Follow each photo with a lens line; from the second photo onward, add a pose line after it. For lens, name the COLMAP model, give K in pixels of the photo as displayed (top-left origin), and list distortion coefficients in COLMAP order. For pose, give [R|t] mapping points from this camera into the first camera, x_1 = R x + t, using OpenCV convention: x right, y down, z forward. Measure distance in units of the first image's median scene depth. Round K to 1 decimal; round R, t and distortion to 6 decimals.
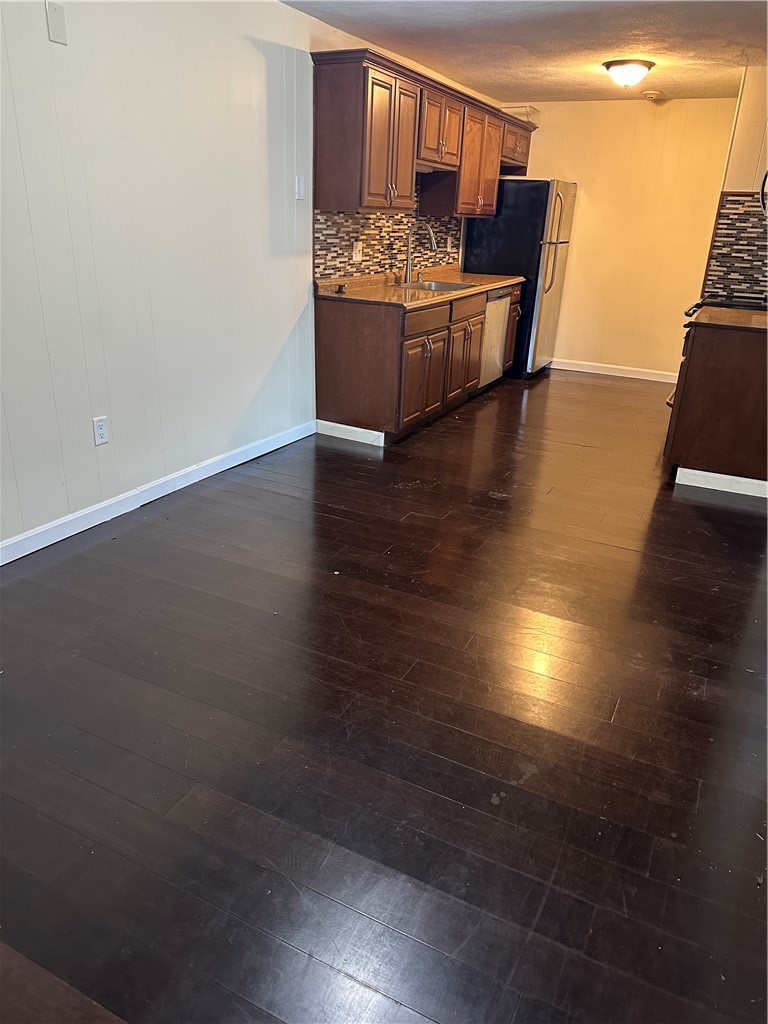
lens RADIAL K [[727.5, 0, 384.8], [0, 727.5, 517.5], [0, 0, 1]] dist [0.003168, -0.005242]
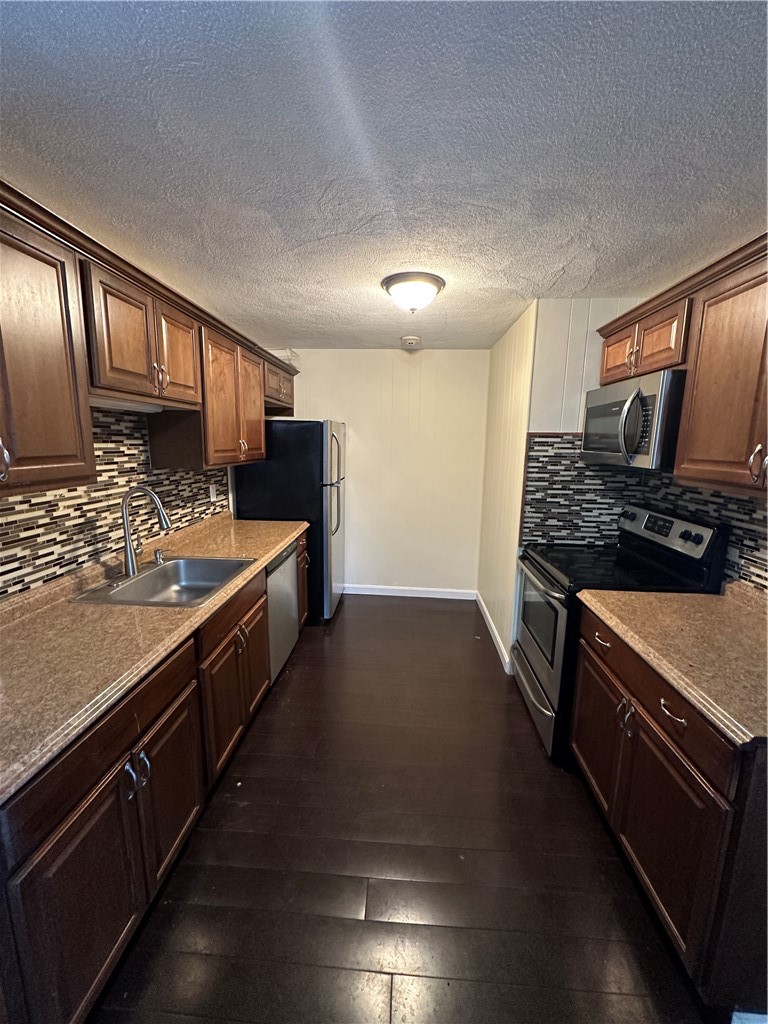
lens RADIAL K [[406.2, 0, 384.0], [0, 406.2, 512.0], [0, 0, 1]] dist [0.002661, 0.000132]
pose [[0.920202, -0.091574, 0.380581, 0.105334], [0.168172, 0.970437, -0.173117, -0.283018], [-0.353477, 0.223306, 0.908399, 0.603161]]
